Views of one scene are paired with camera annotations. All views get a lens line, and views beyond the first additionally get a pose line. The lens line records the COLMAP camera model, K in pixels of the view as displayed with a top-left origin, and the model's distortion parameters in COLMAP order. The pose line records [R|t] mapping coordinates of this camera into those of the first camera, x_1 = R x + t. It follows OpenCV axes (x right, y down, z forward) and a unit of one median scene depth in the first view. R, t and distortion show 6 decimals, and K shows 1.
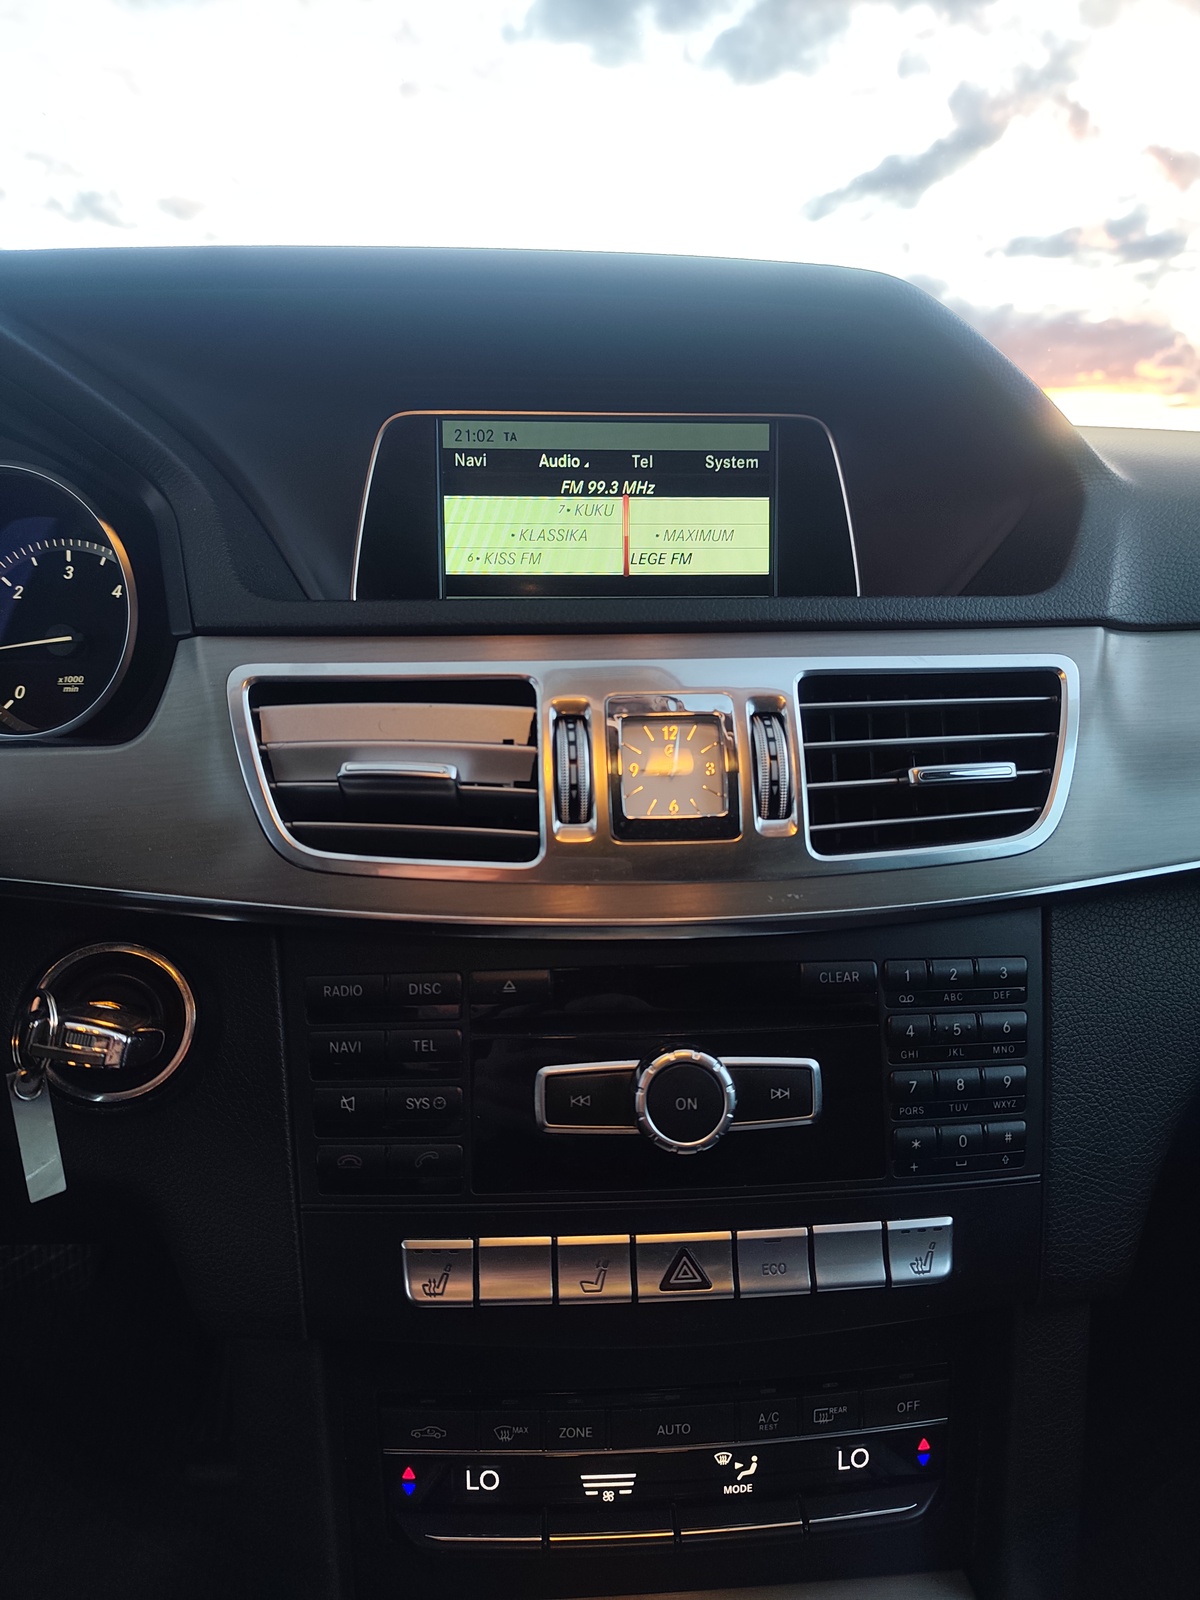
lens RADIAL K [[1081.7, 0, 604.9], [0, 1081.7, 794.5], [0, 0, 1]] dist [0.038122, -0.002493]
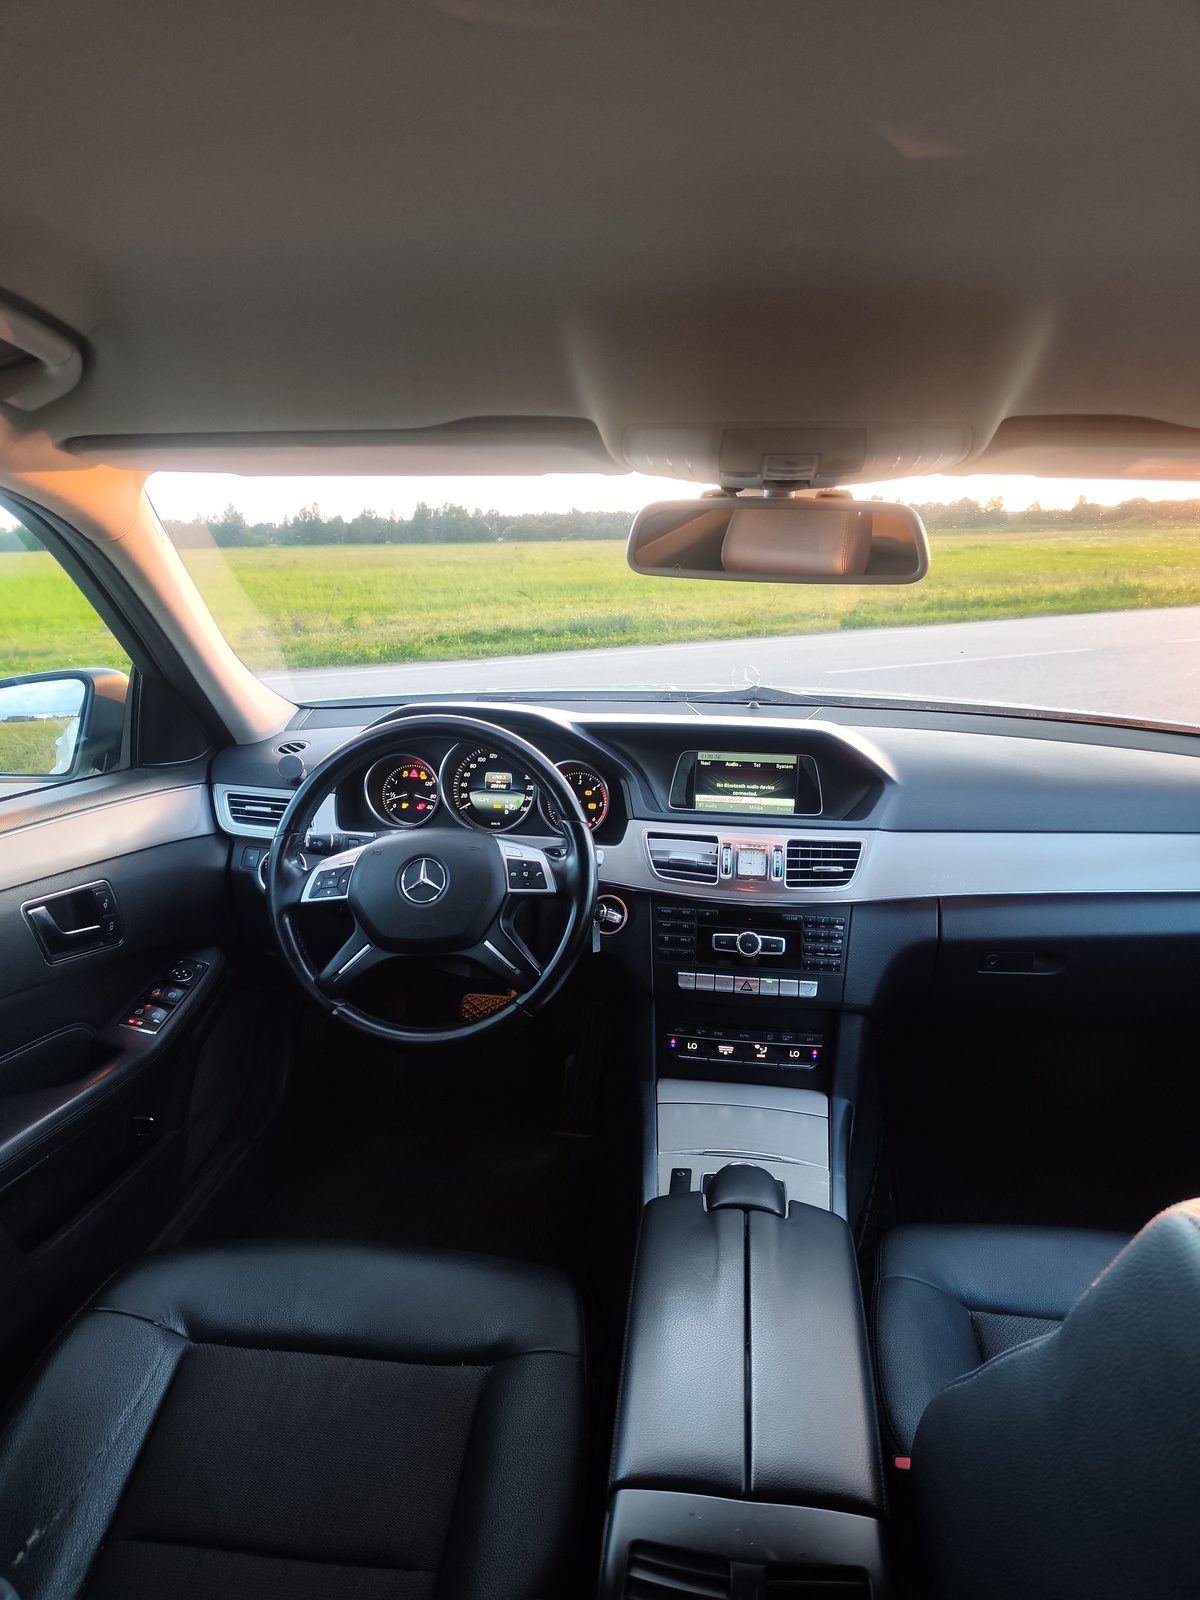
lens RADIAL K [[1081.7, 0, 592.9], [0, 1081.7, 799.3], [0, 0, 1]] dist [0.038122, -0.002493]
pose [[0.977975, 0.061640, -0.199415, 0.265338], [-0.062671, 0.998034, 0.001143, -0.218971], [0.199093, 0.011380, 0.979914, -2.965287]]
